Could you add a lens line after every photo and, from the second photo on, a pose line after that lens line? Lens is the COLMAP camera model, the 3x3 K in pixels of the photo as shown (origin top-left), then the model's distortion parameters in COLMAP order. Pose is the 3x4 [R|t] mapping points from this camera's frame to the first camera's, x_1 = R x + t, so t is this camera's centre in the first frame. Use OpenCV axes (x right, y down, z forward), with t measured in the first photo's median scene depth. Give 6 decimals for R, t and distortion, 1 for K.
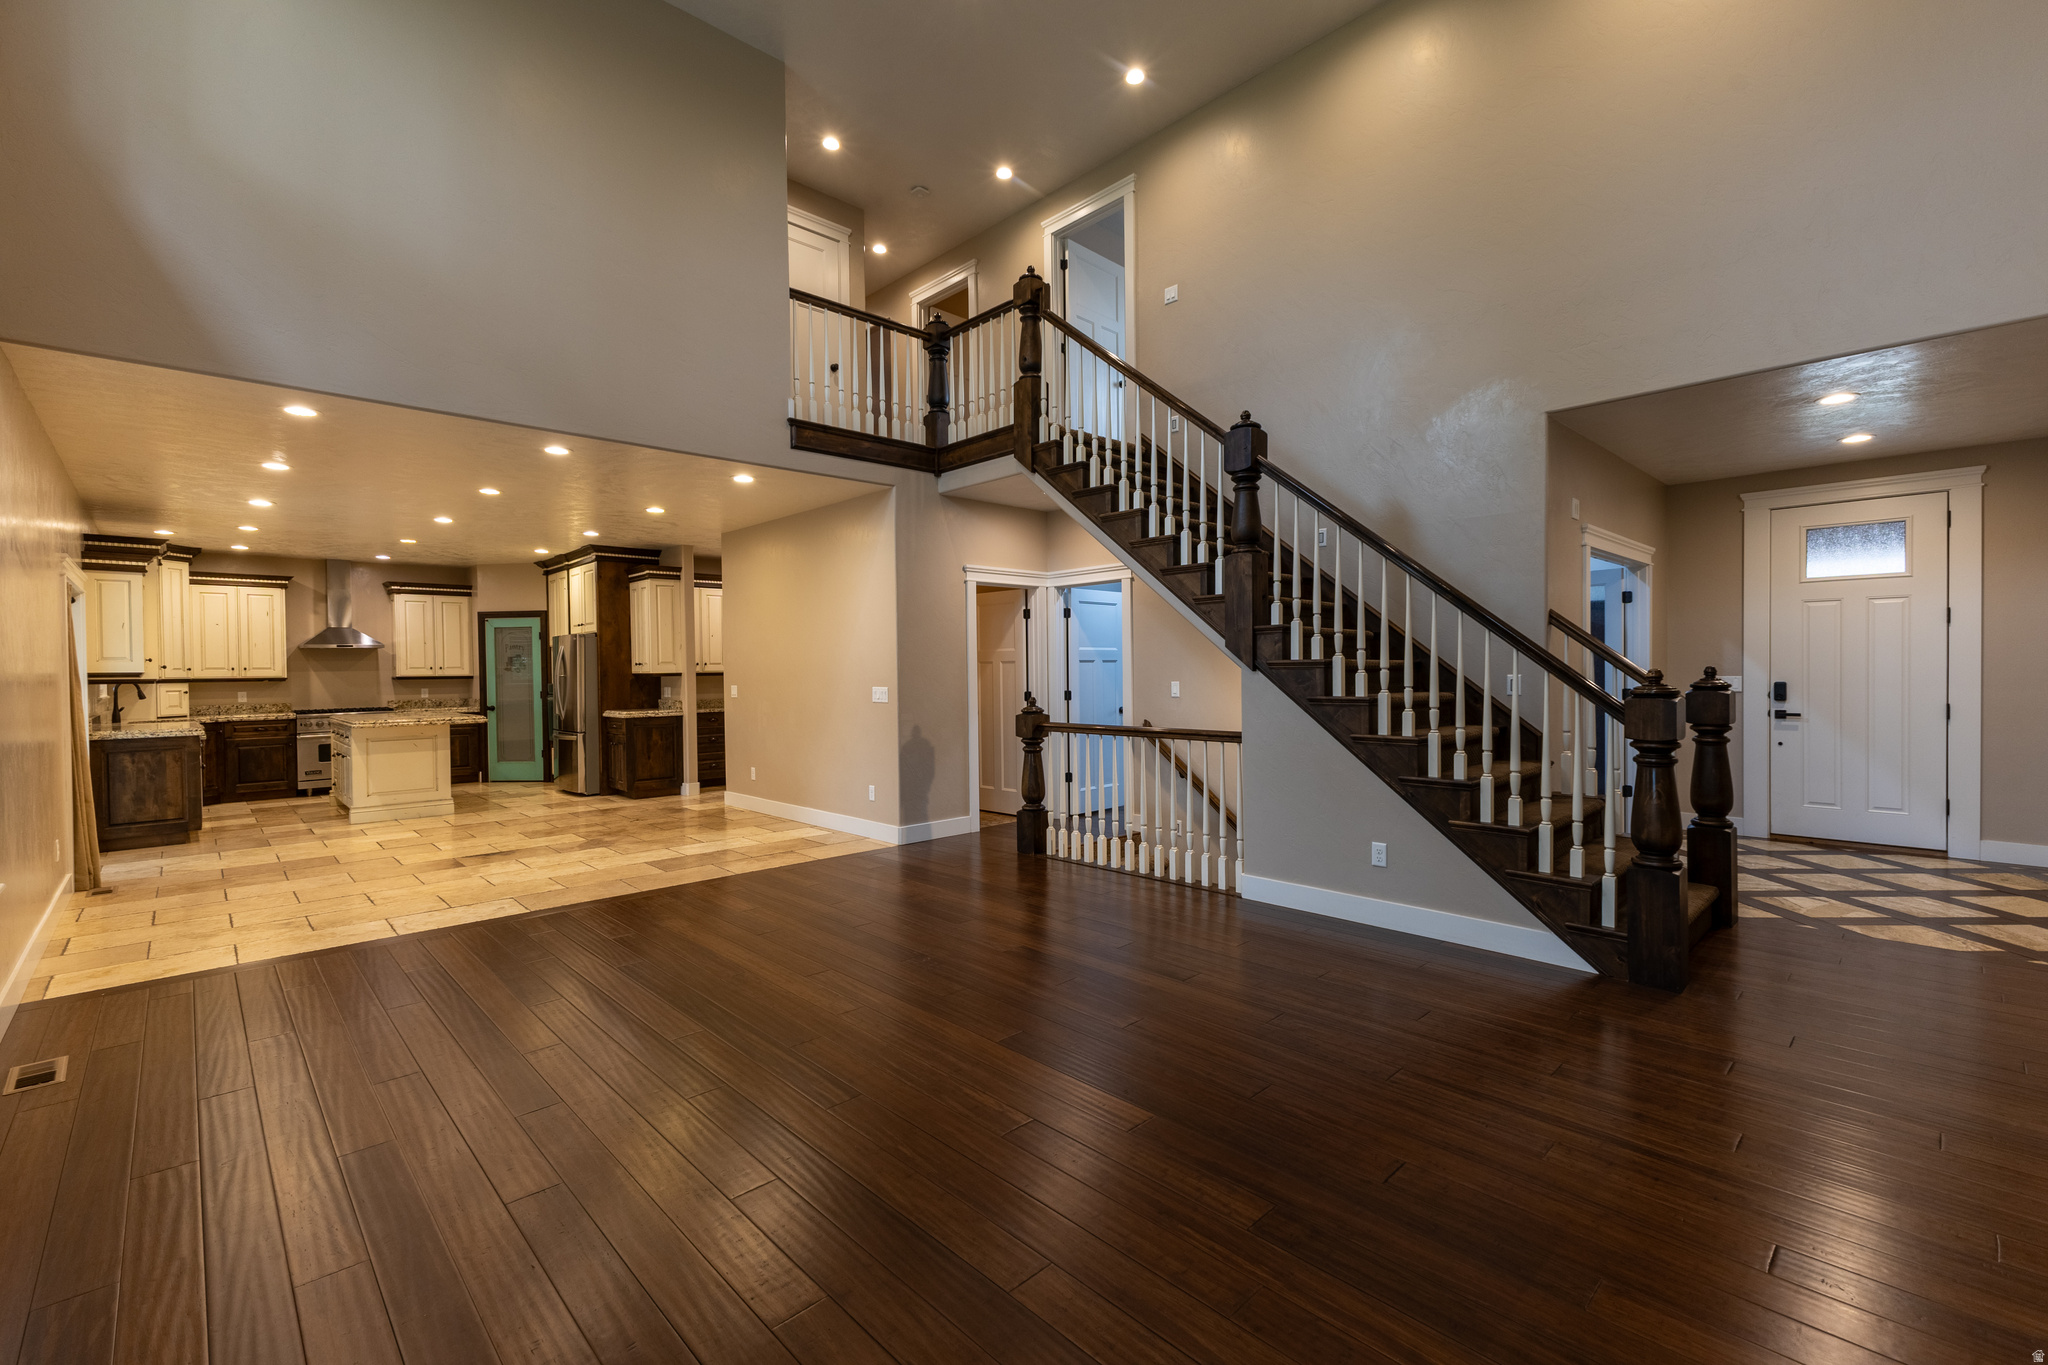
lens RADIAL K [[880.5, 0, 1024.0], [0, 880.5, 682.5], [0, 0, 1]] dist [0.014120, 0.000044]
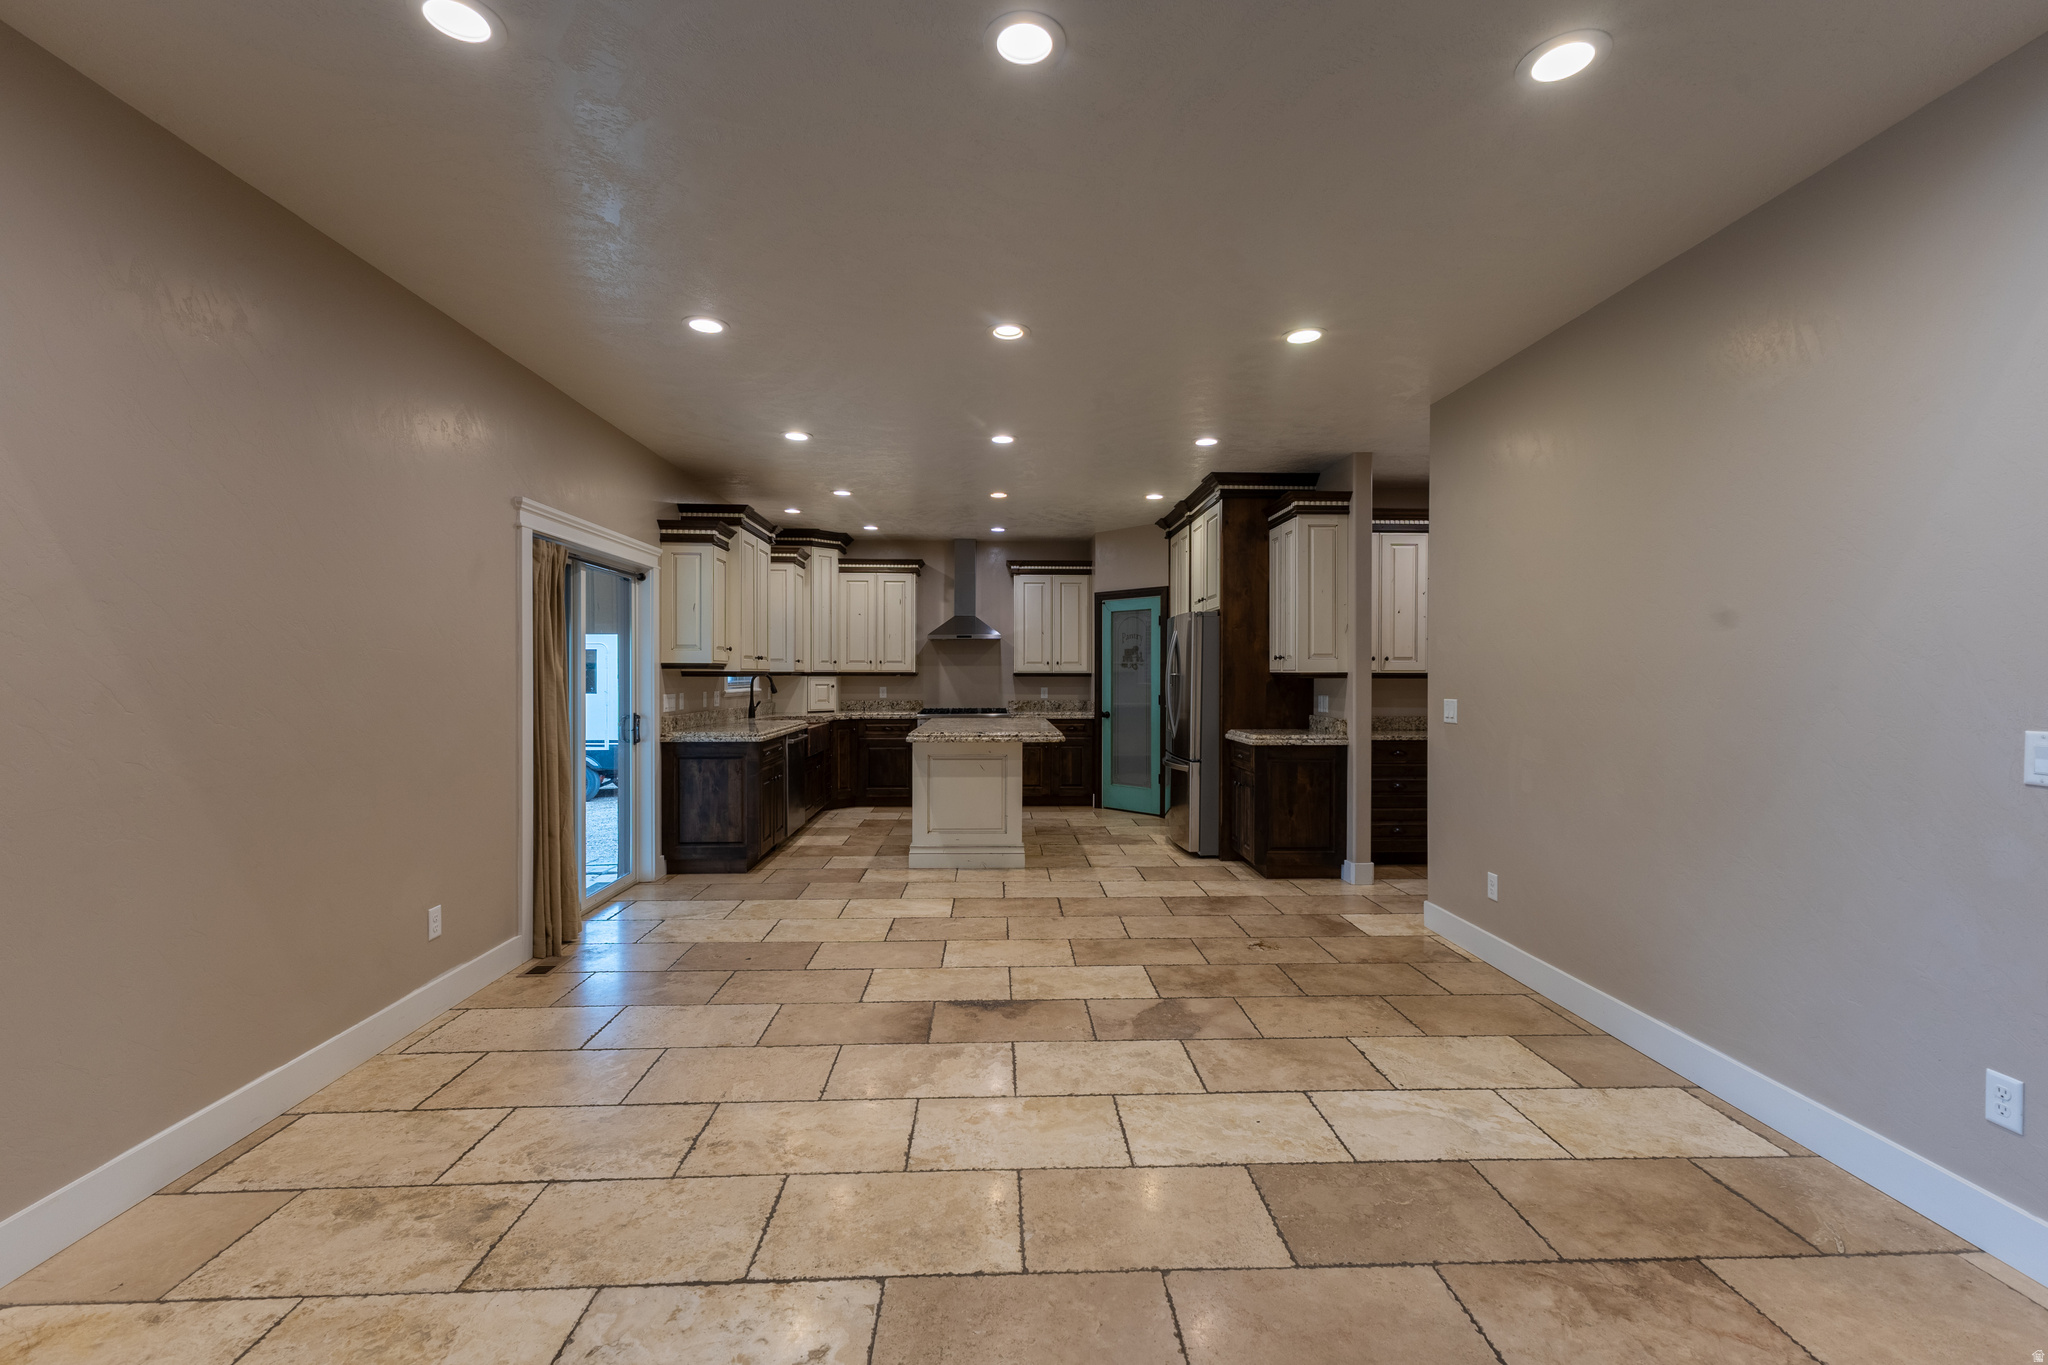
lens RADIAL K [[880.5, 0, 1024.0], [0, 880.5, 682.5], [0, 0, 1]] dist [0.014120, 0.000044]
pose [[0.751227, 0.020901, -0.659713, -0.160663], [-0.021355, 0.999745, 0.007356, -0.004138], [0.659699, 0.008562, 0.751481, 0.412691]]
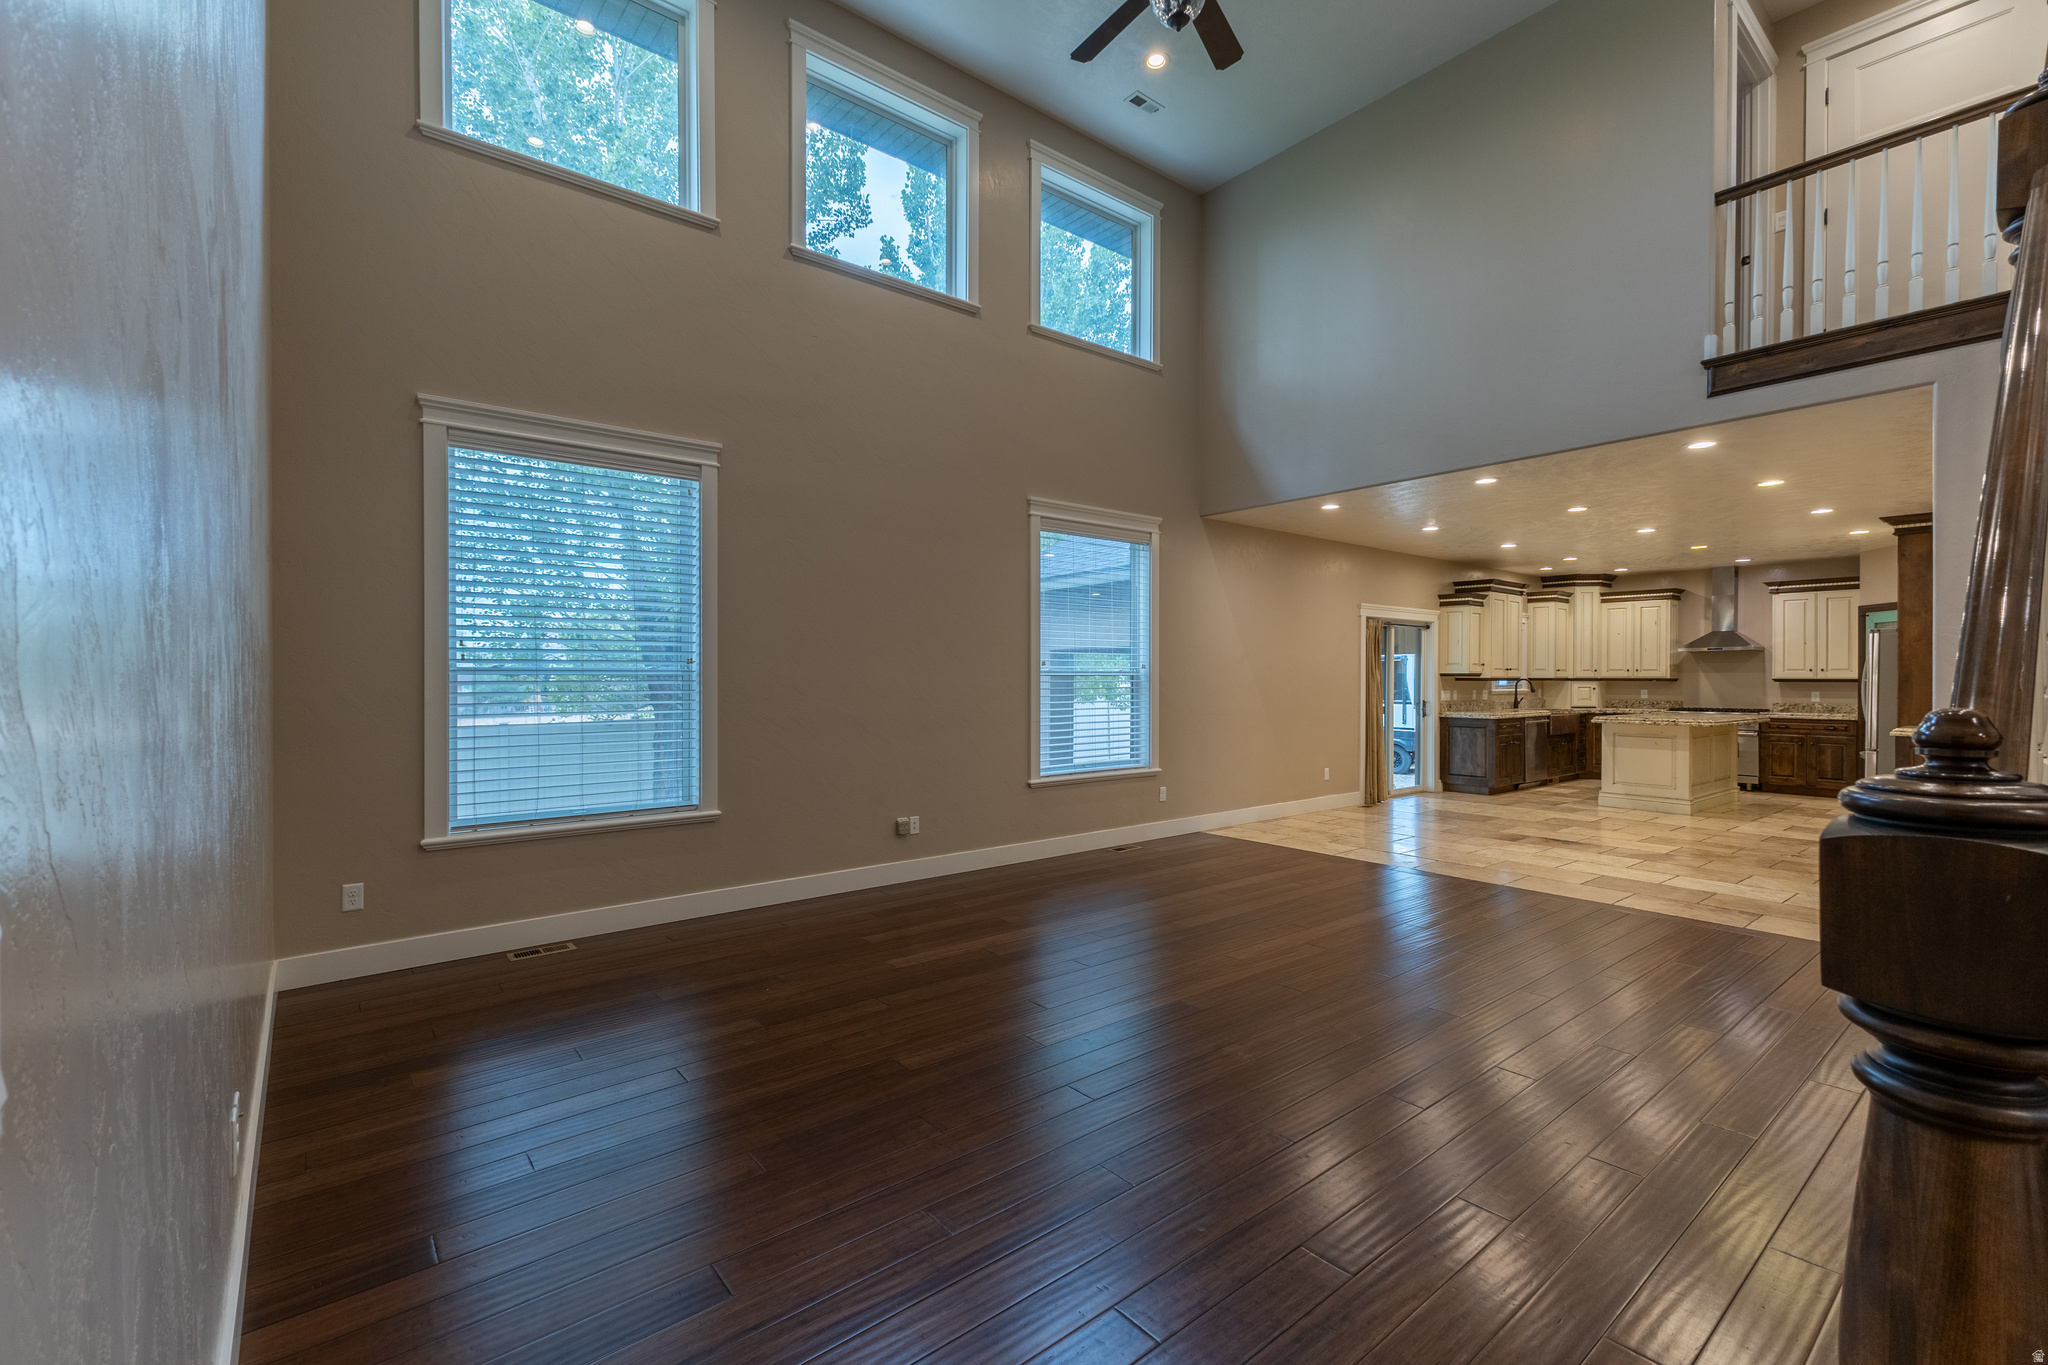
lens RADIAL K [[872.3, 0, 1024.0], [0, 872.3, 682.5], [0, 0, 1]] dist [0.003530, 0.000219]
pose [[-0.092152, 0.018371, -0.995575, 0.364541], [-0.015458, 0.999683, 0.019878, -0.009612], [0.995625, 0.017222, -0.091839, 0.292336]]
